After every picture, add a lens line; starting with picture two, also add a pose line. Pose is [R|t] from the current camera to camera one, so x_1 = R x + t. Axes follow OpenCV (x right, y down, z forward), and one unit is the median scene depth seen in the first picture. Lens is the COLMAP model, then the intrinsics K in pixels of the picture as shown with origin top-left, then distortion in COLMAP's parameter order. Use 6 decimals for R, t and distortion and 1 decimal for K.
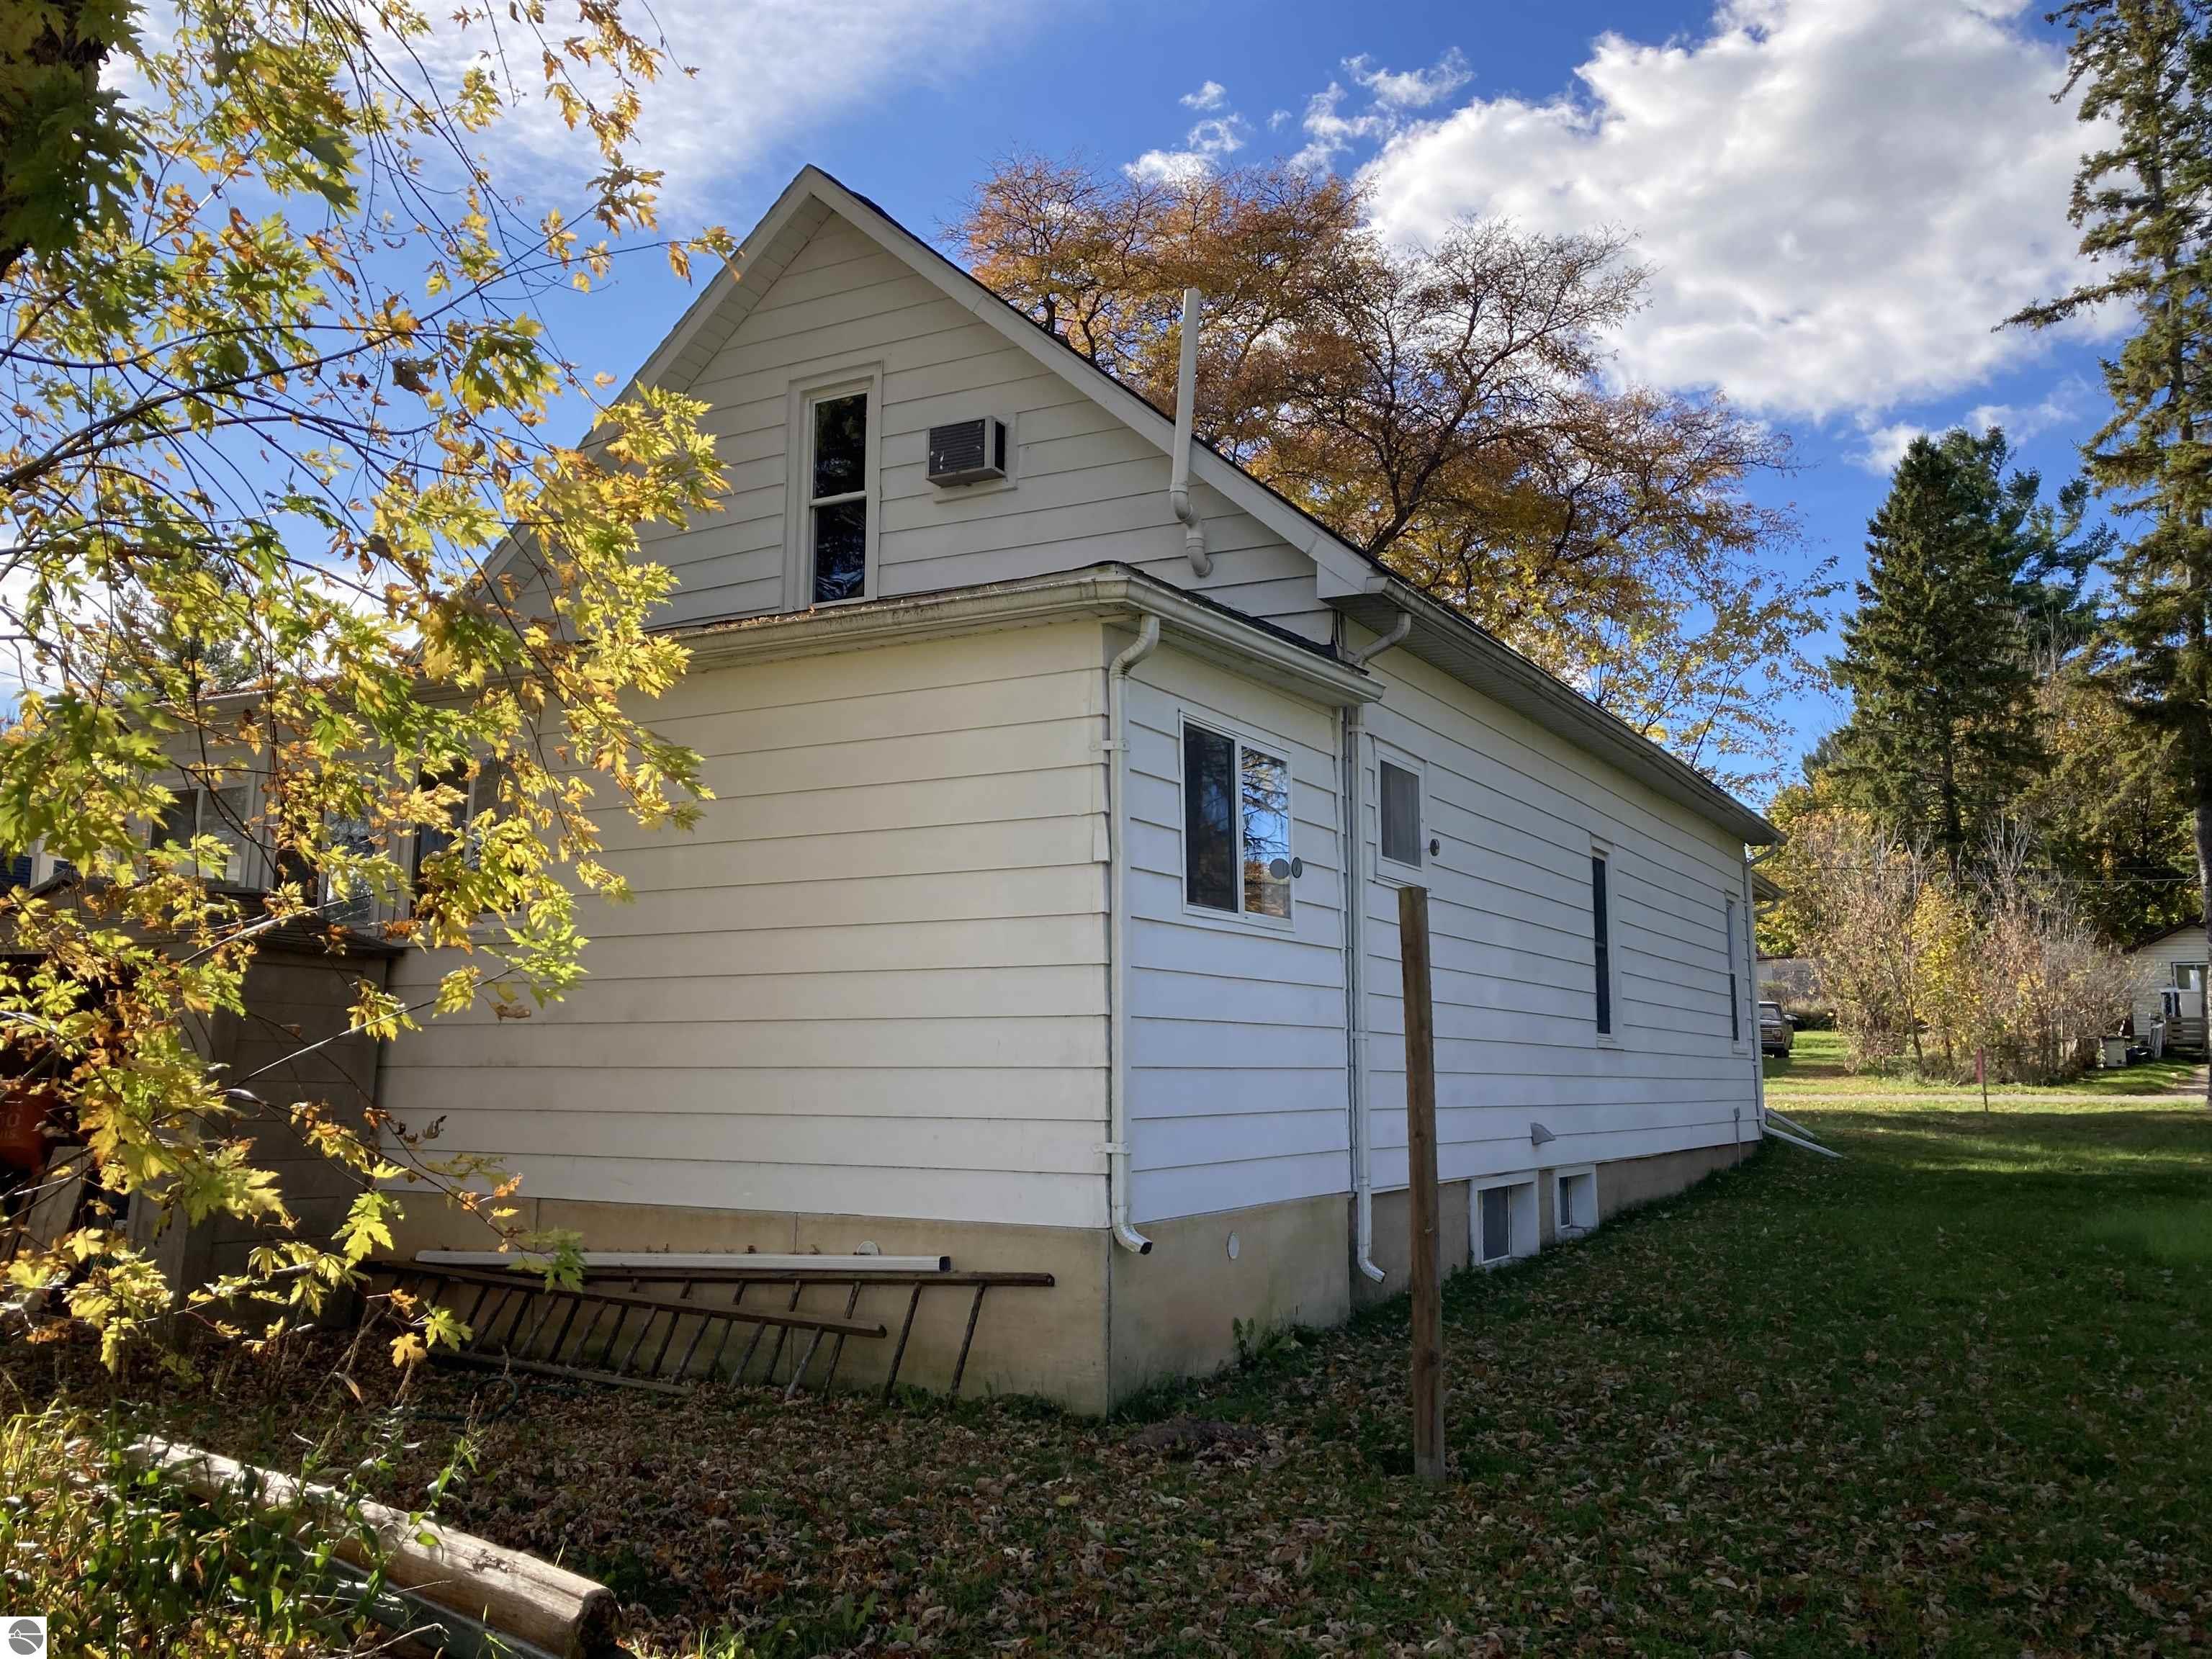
lens RADIAL K [[1807.9, 0, 1108.5], [0, 1807.9, 828.5], [0, 0, 1]] dist [0.048792, -0.047604]
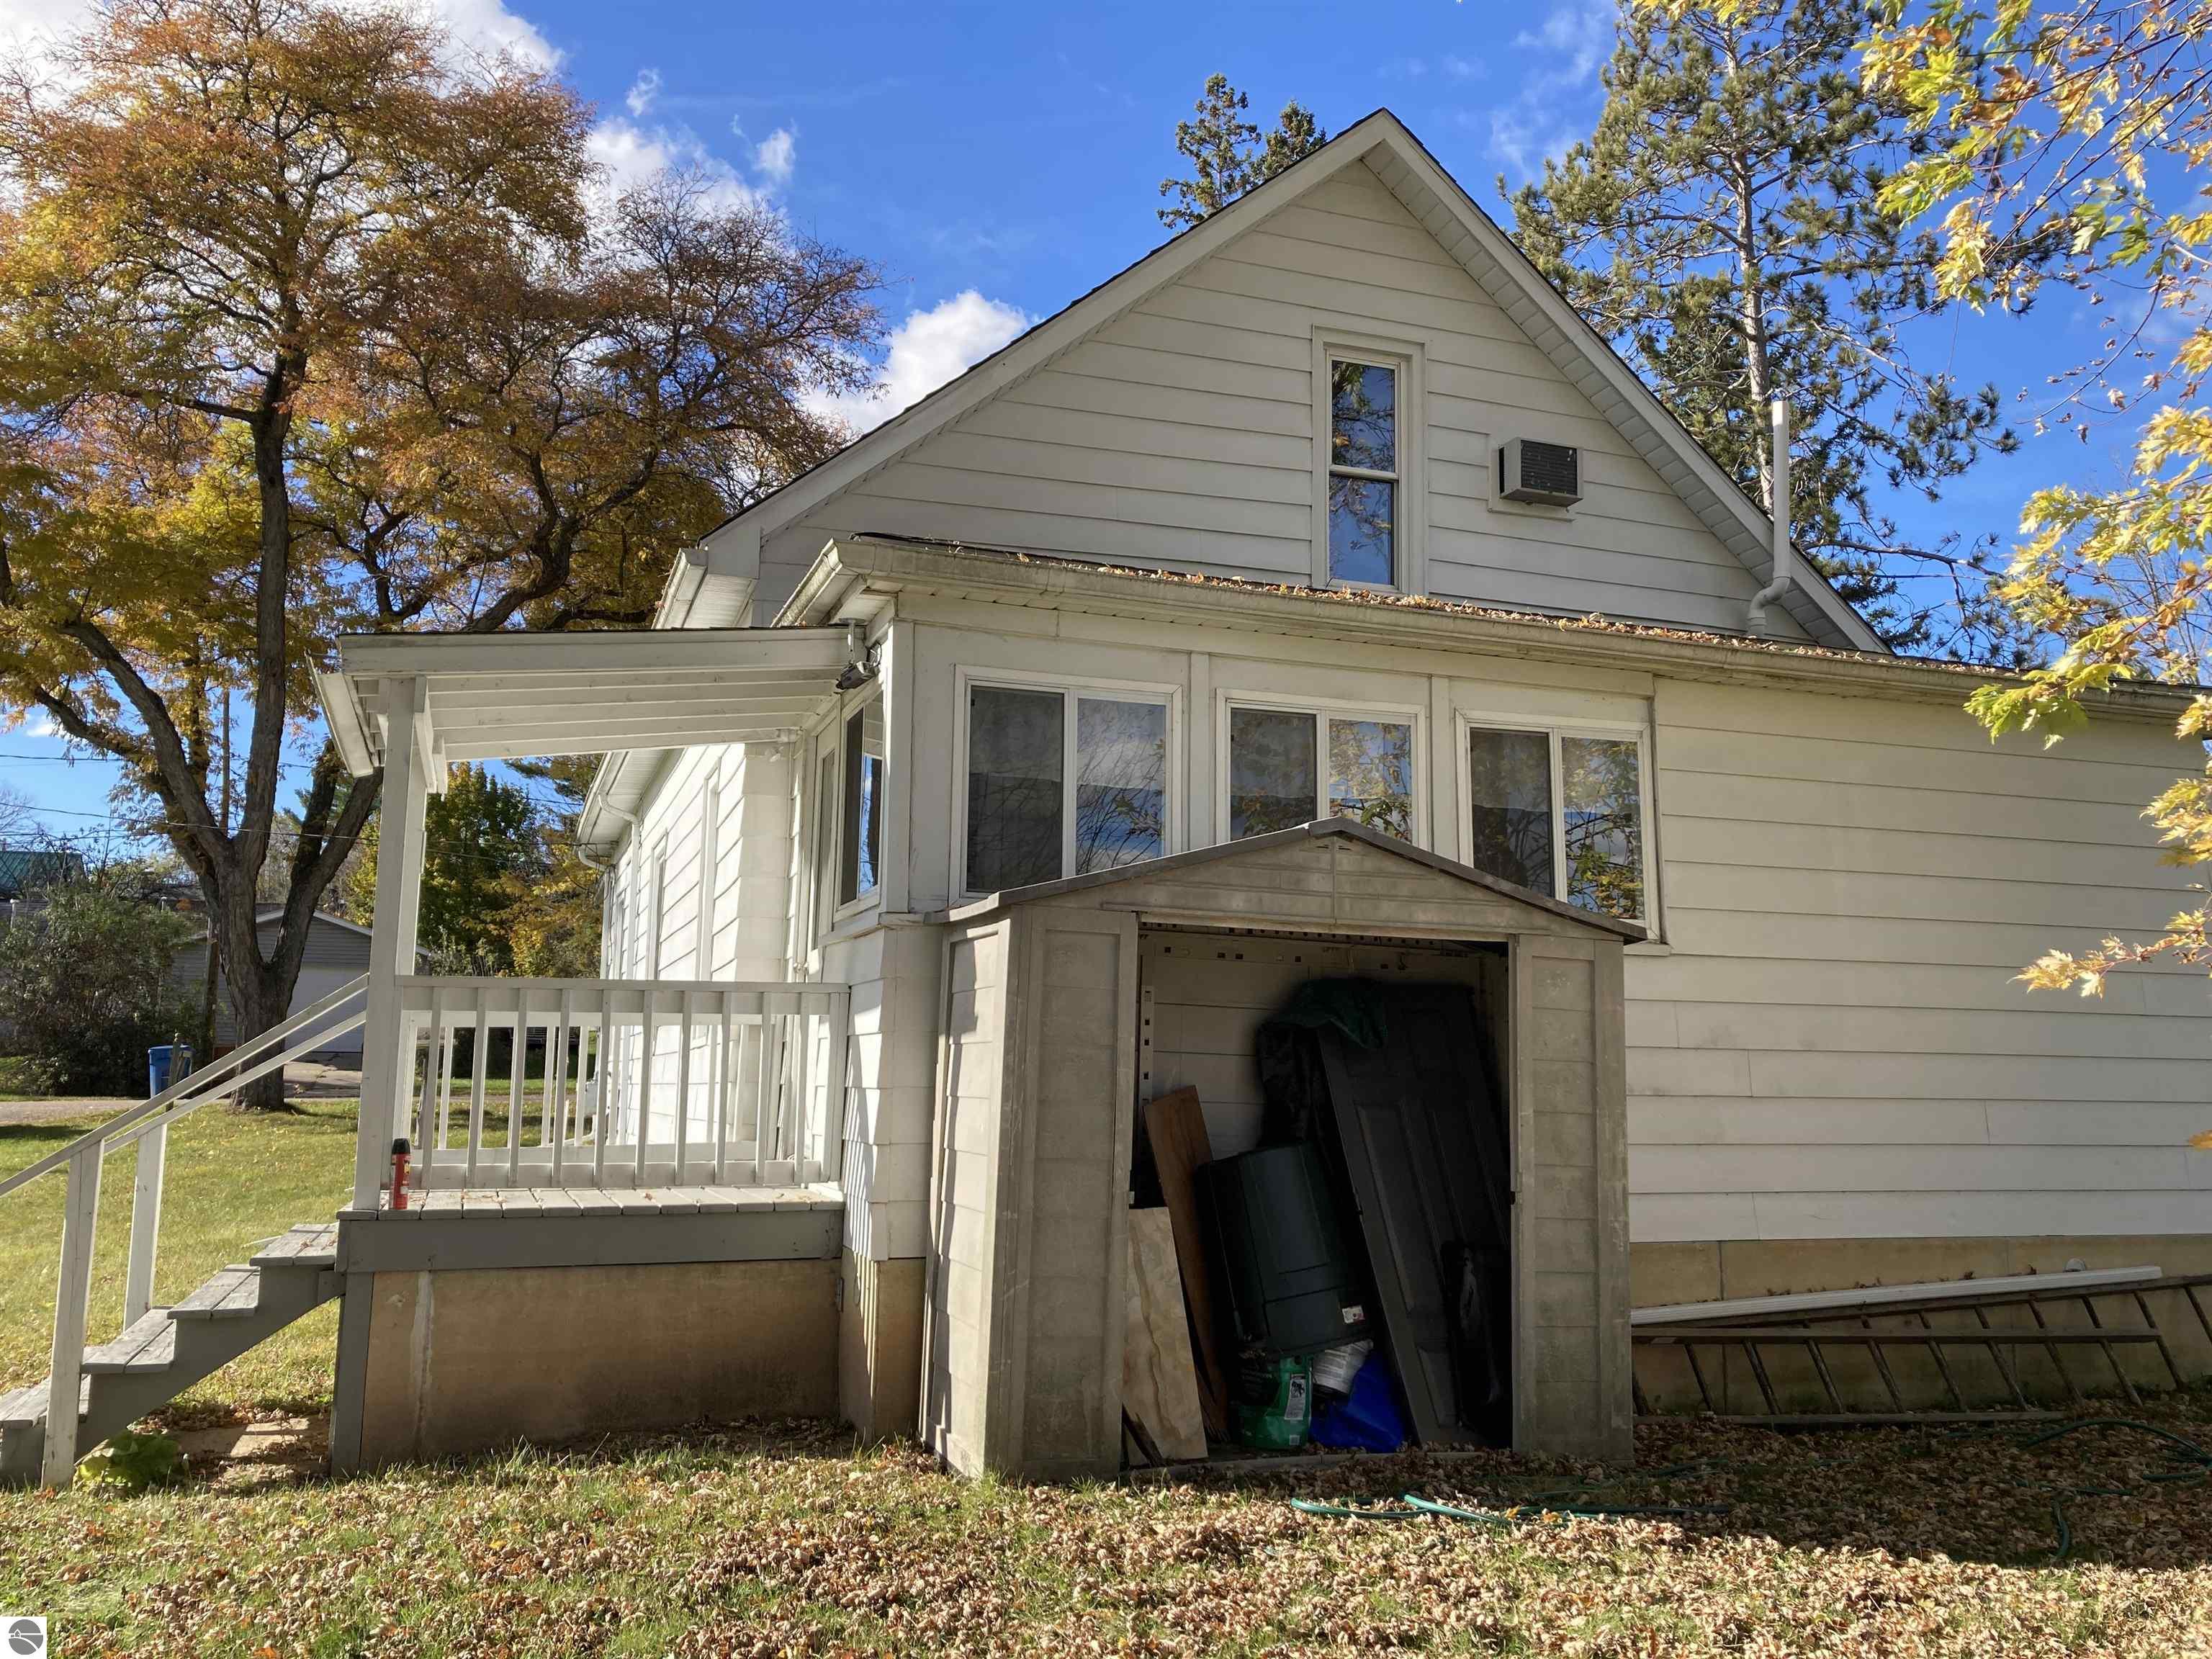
lens RADIAL K [[1807.9, 0, 1106.8], [0, 1807.9, 826.5], [0, 0, 1]] dist [0.048792, -0.047604]
pose [[0.668096, 0.098725, 0.737497, -1.102694], [-0.111398, 0.993259, -0.032047, 0.052965], [-0.735689, -0.060745, 0.674590, 0.556195]]
